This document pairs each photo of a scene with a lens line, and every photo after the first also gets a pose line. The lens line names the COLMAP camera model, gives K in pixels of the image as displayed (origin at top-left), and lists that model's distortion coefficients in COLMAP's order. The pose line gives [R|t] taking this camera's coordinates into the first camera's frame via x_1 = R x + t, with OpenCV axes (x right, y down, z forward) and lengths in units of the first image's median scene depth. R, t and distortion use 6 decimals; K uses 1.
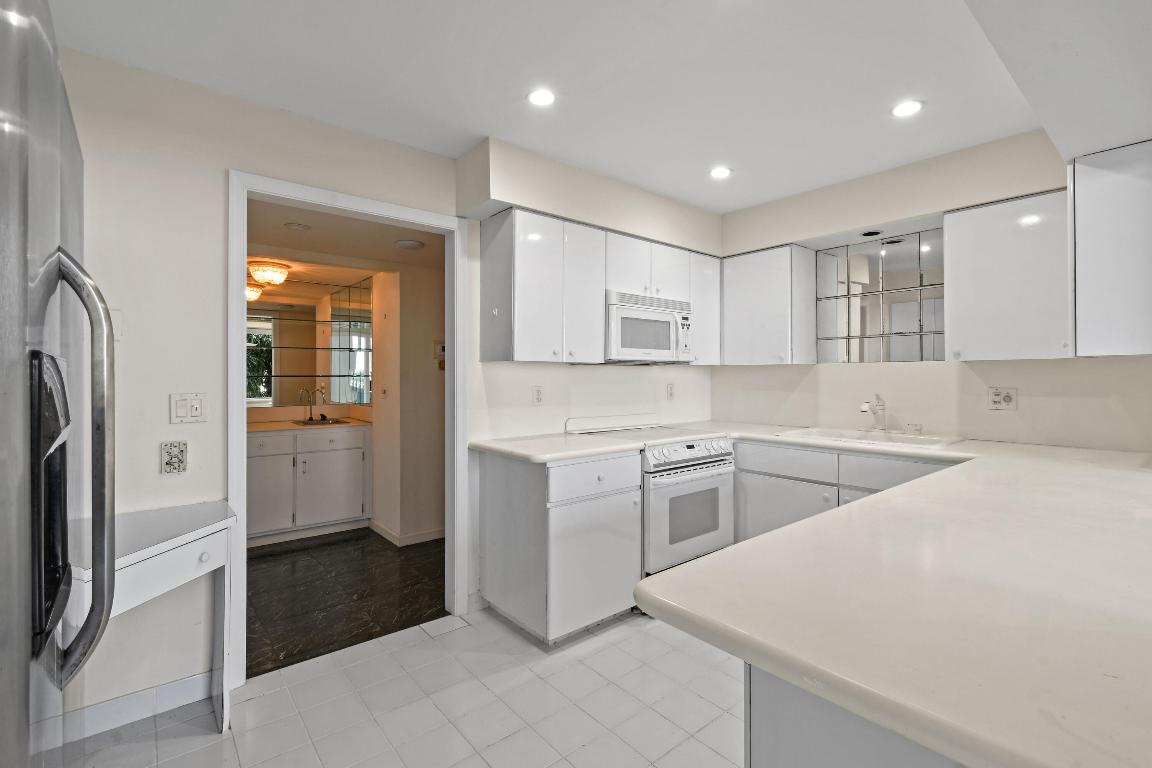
lens RADIAL K [[528.8, 0, 576.9], [0, 528.8, 377.2], [0, 0, 1]] dist [-0.014672, -0.000323]
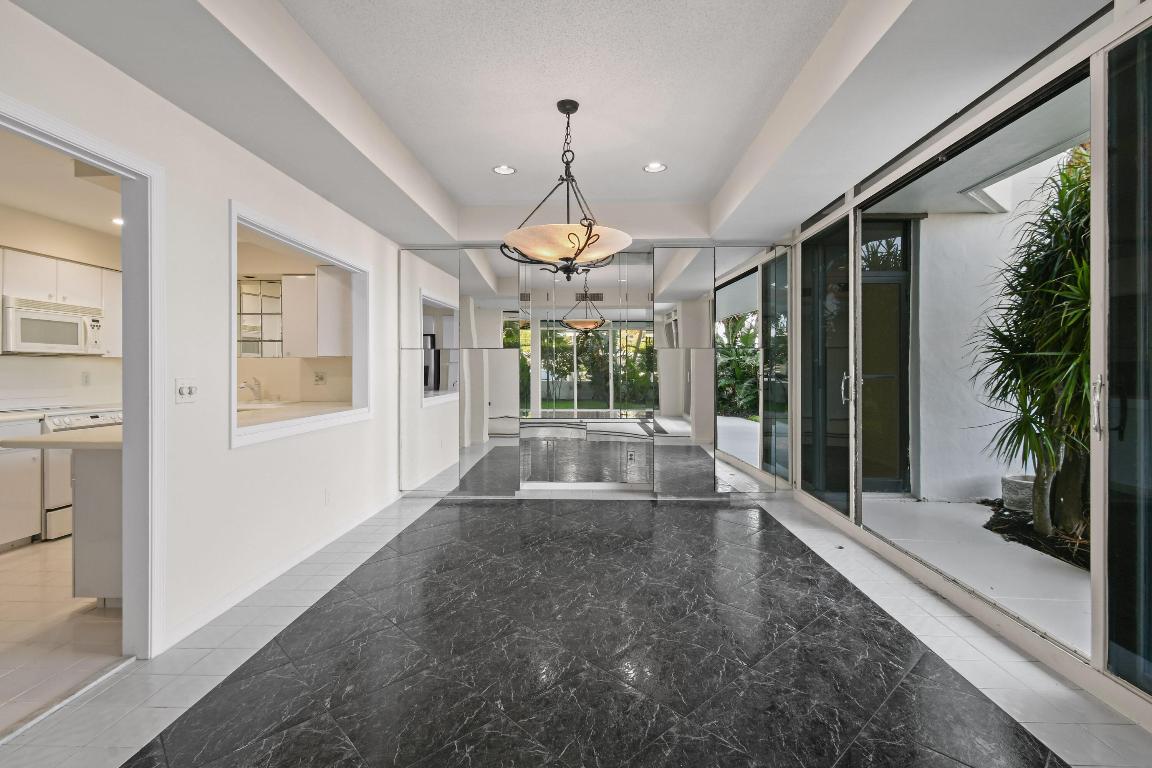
lens RADIAL K [[528.8, 0, 576.9], [0, 528.8, 377.6], [0, 0, 1]] dist [-0.014672, -0.000323]
pose [[0.671704, -0.008312, 0.740773, 0.052817], [0.004628, 0.999965, 0.007024, 0.026194], [-0.740805, -0.001289, 0.671718, -0.796709]]
